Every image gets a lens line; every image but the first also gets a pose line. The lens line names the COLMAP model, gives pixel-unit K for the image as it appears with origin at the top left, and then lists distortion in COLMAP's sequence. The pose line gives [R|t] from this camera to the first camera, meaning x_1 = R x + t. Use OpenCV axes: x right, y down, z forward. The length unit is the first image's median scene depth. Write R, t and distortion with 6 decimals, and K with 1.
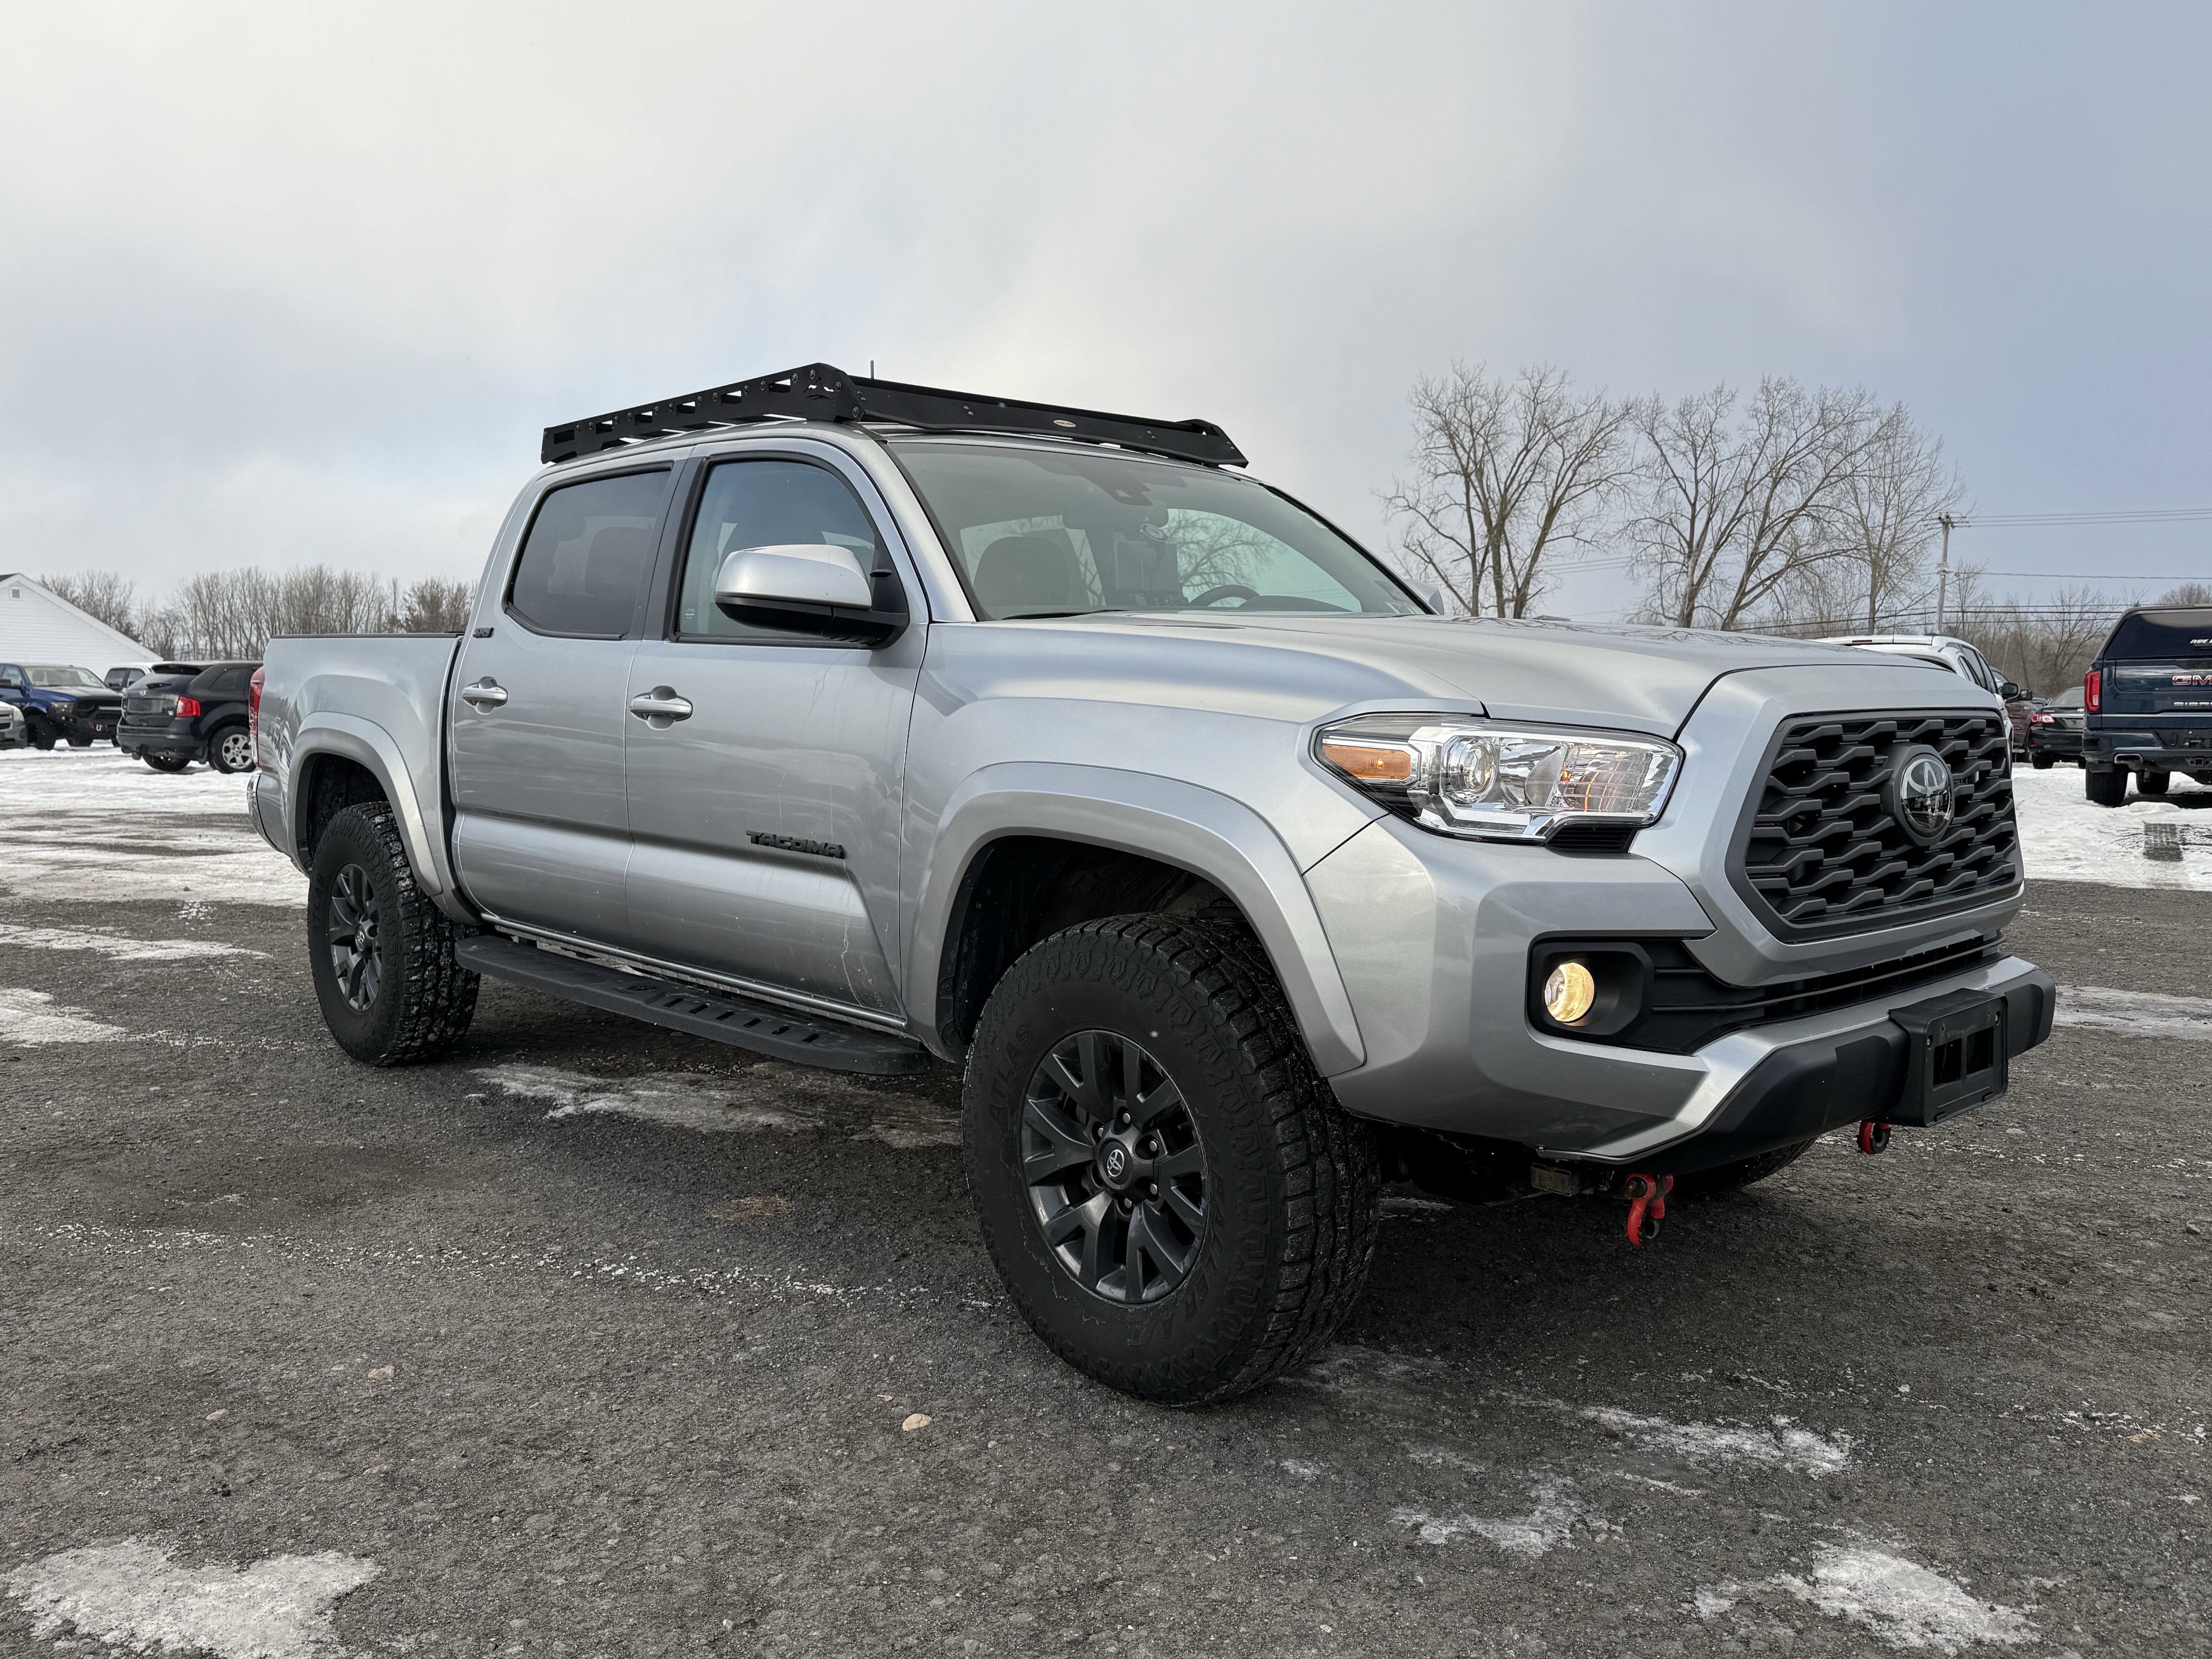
lens RADIAL K [[1745.5, 0, 1118.2], [0, 1745.5, 838.0], [0, 0, 1]] dist [0.064727, -0.093351]
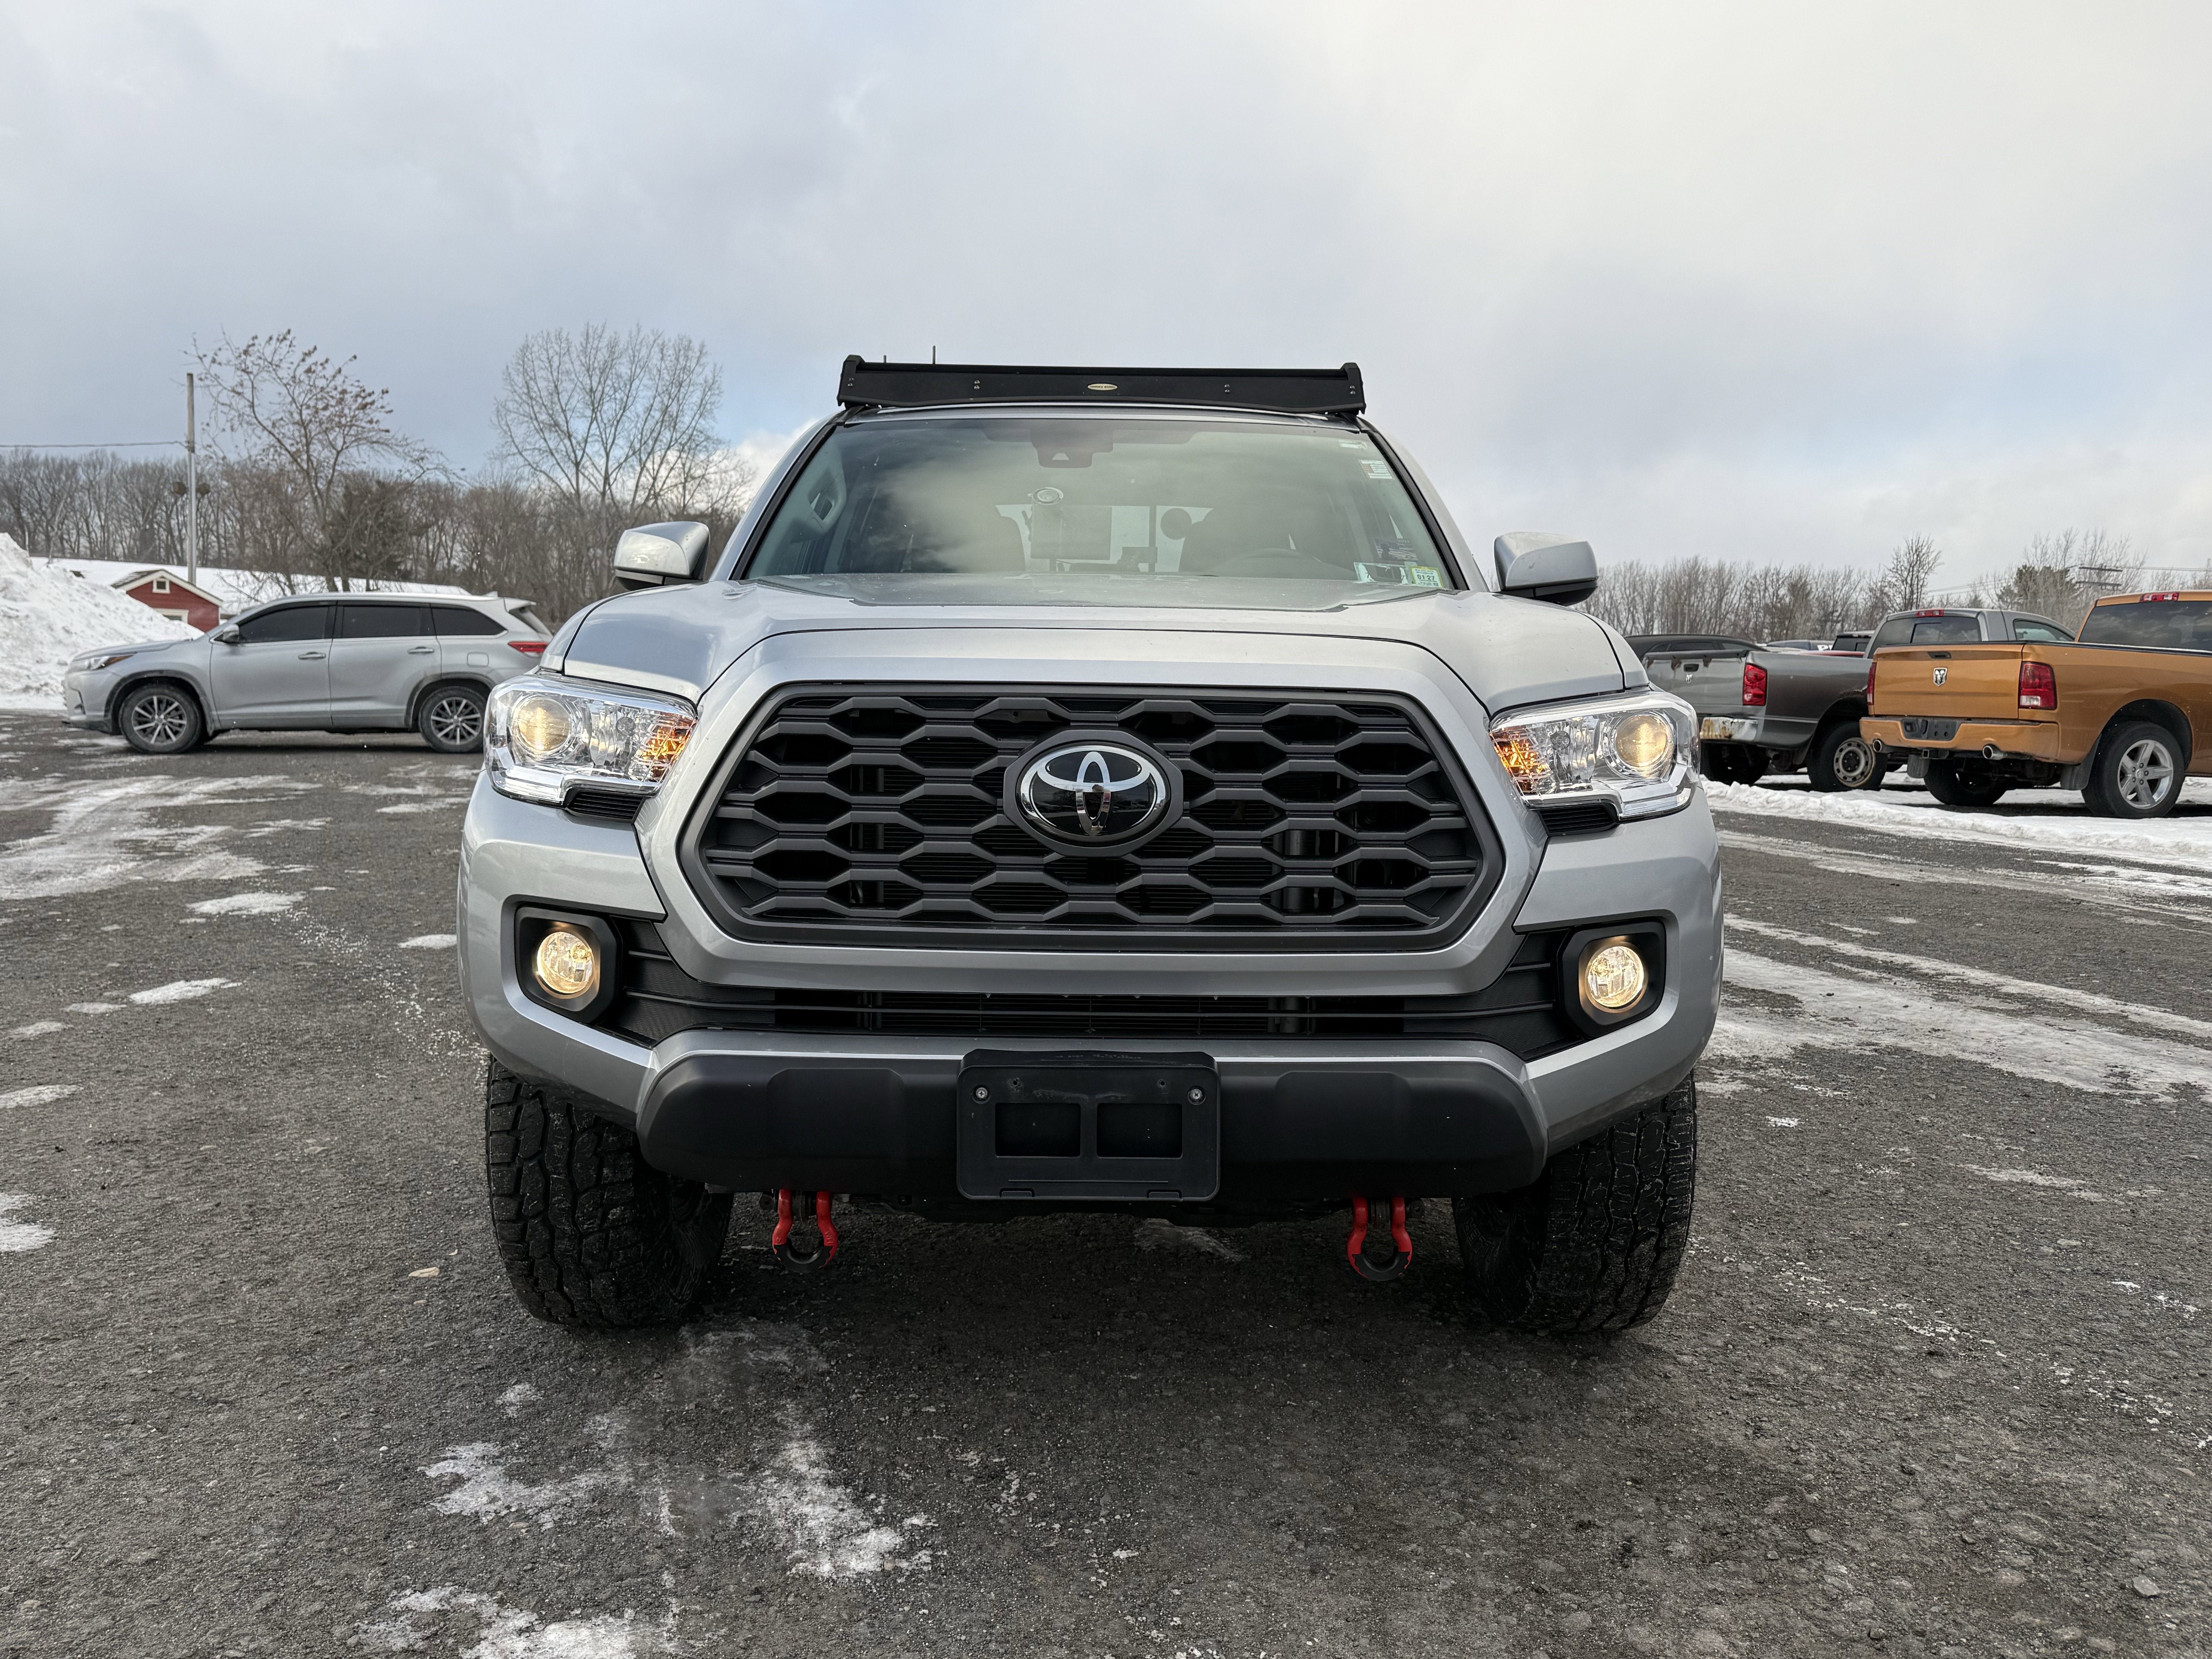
lens RADIAL K [[1745.5, 0, 1118.2], [0, 1745.5, 838.0], [0, 0, 1]] dist [0.064727, -0.093351]
pose [[0.736217, 0.081708, -0.671795, 0.726520], [-0.077156, 0.996346, 0.036627, -0.025021], [0.672333, 0.024868, 0.739831, 0.318319]]
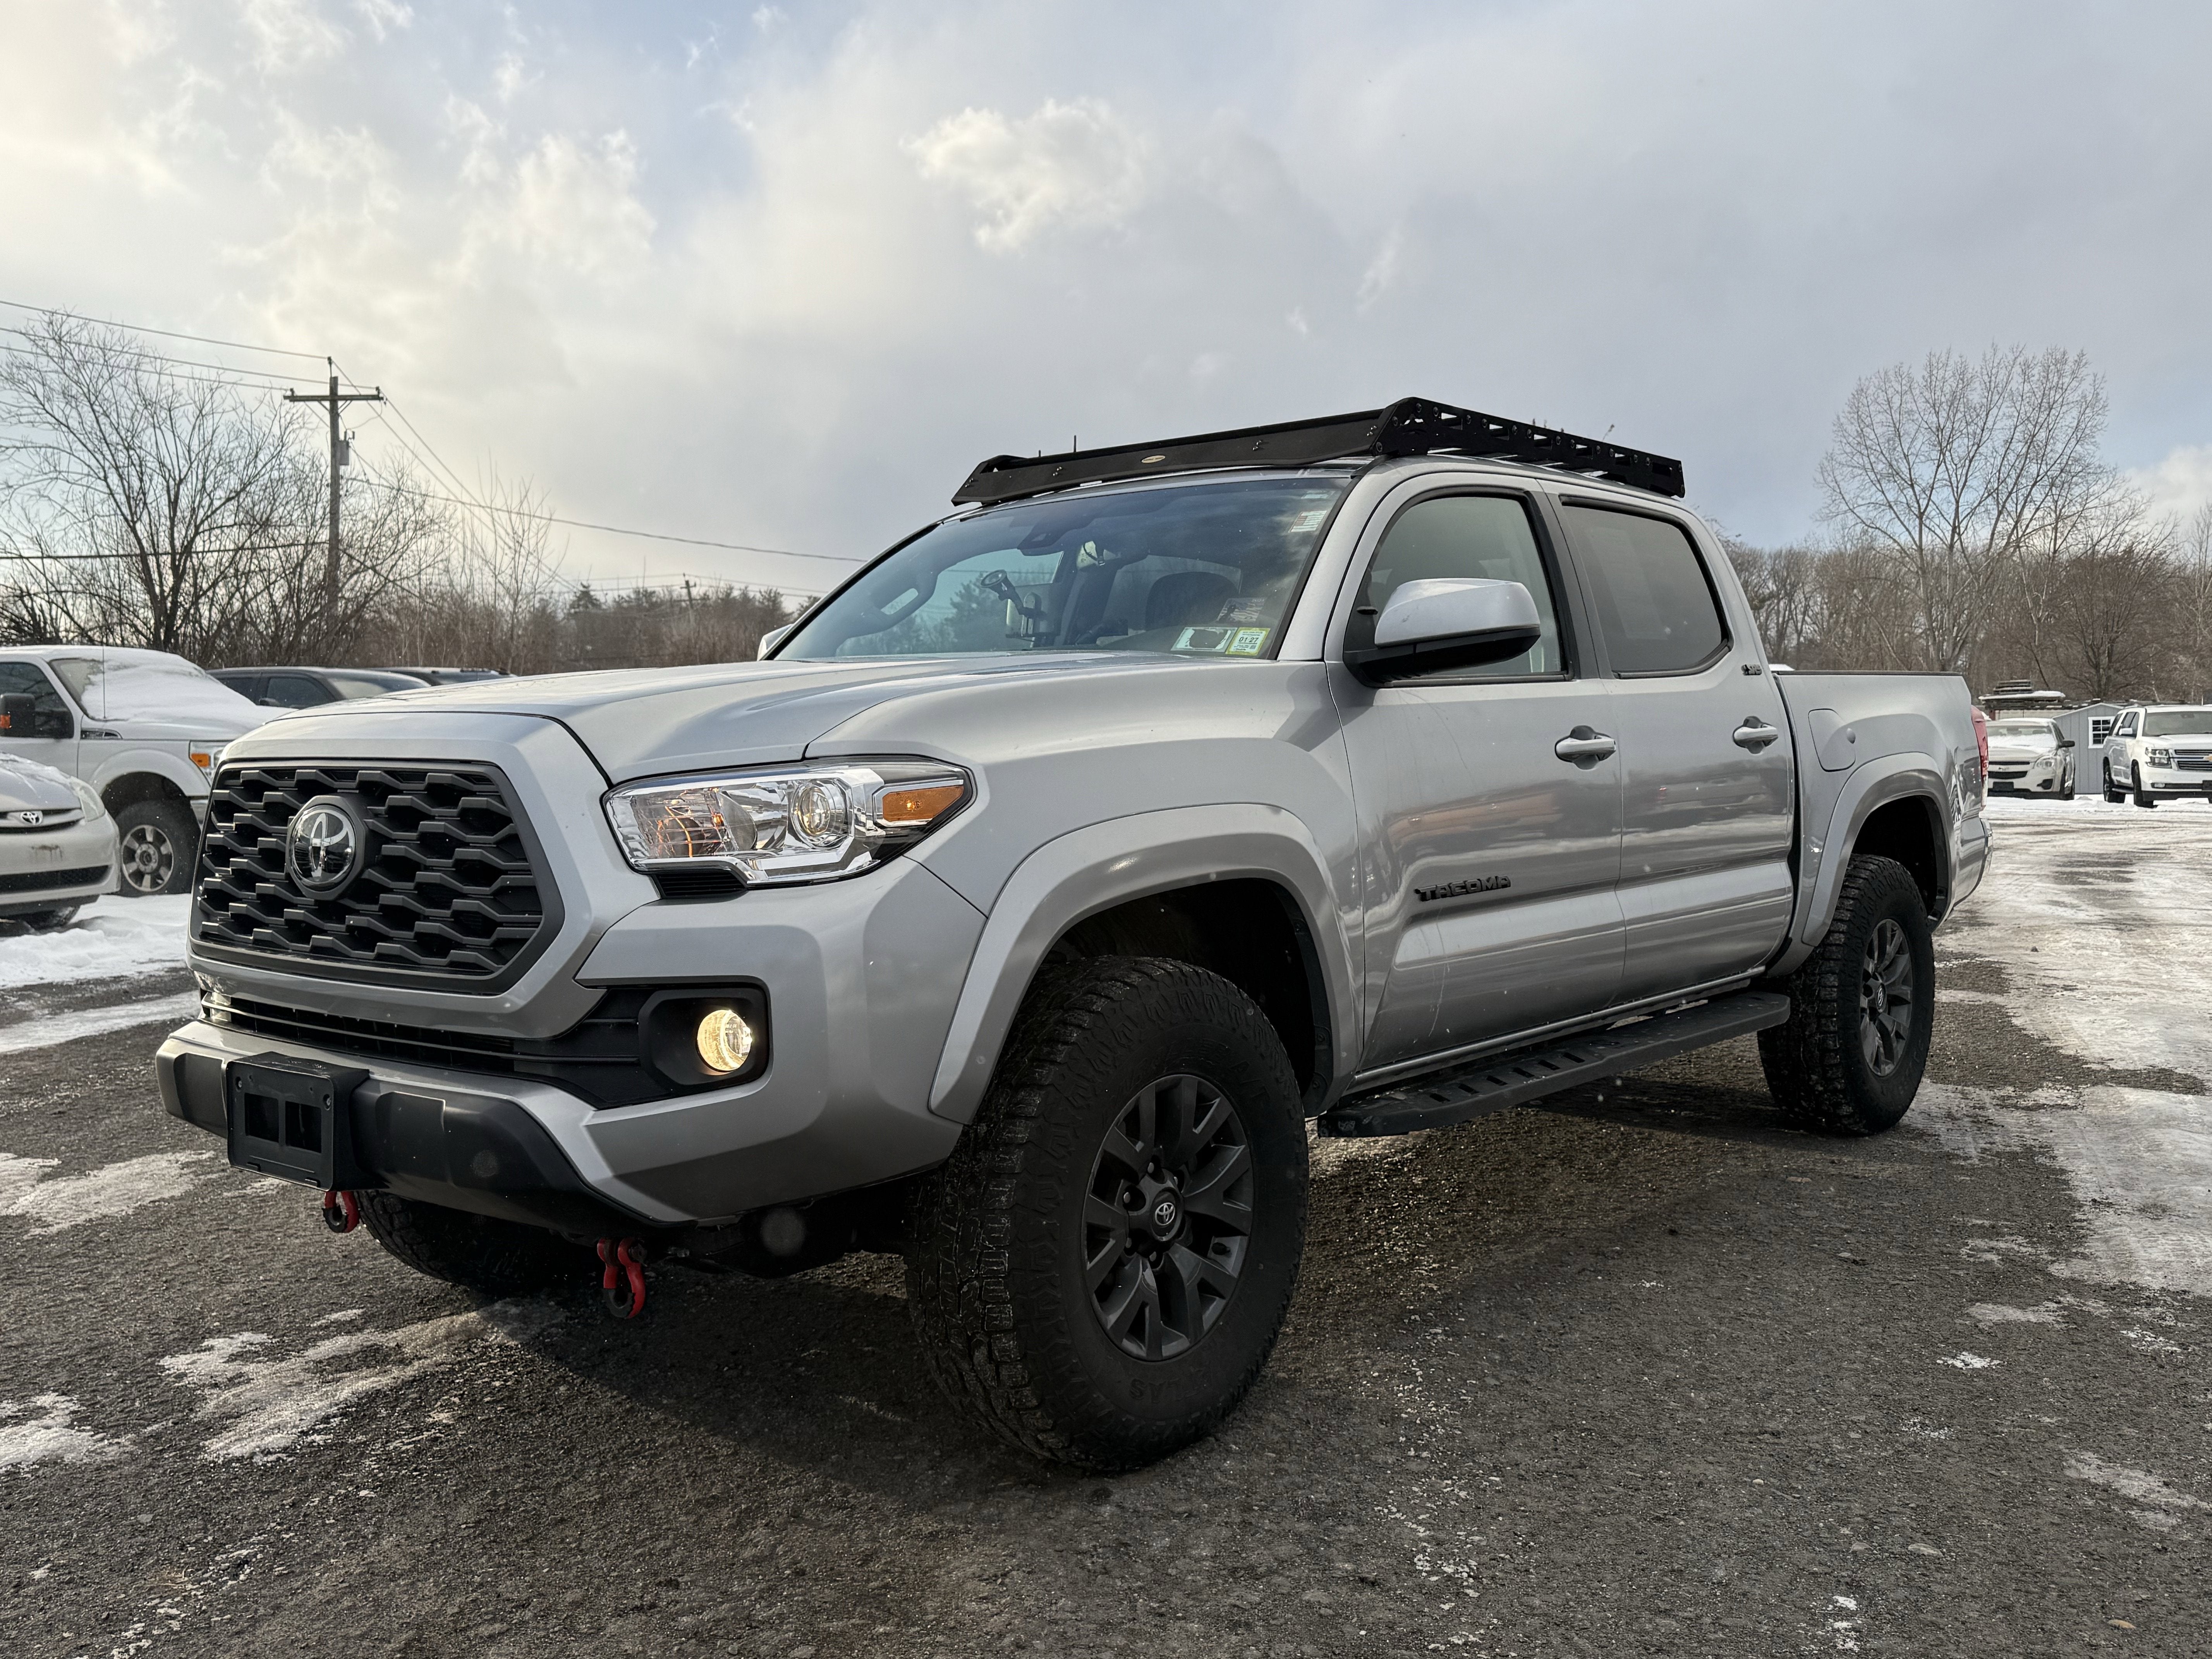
lens RADIAL K [[1955.4, 0, 1048.8], [0, 1955.4, 825.4], [0, 0, 1]] dist [0.078437, -0.124997]
pose [[0.091373, 0.040400, -0.994997, 1.155783], [-0.072548, 0.996792, 0.033810, -0.076314], [0.993171, 0.069095, 0.094011, 0.953443]]
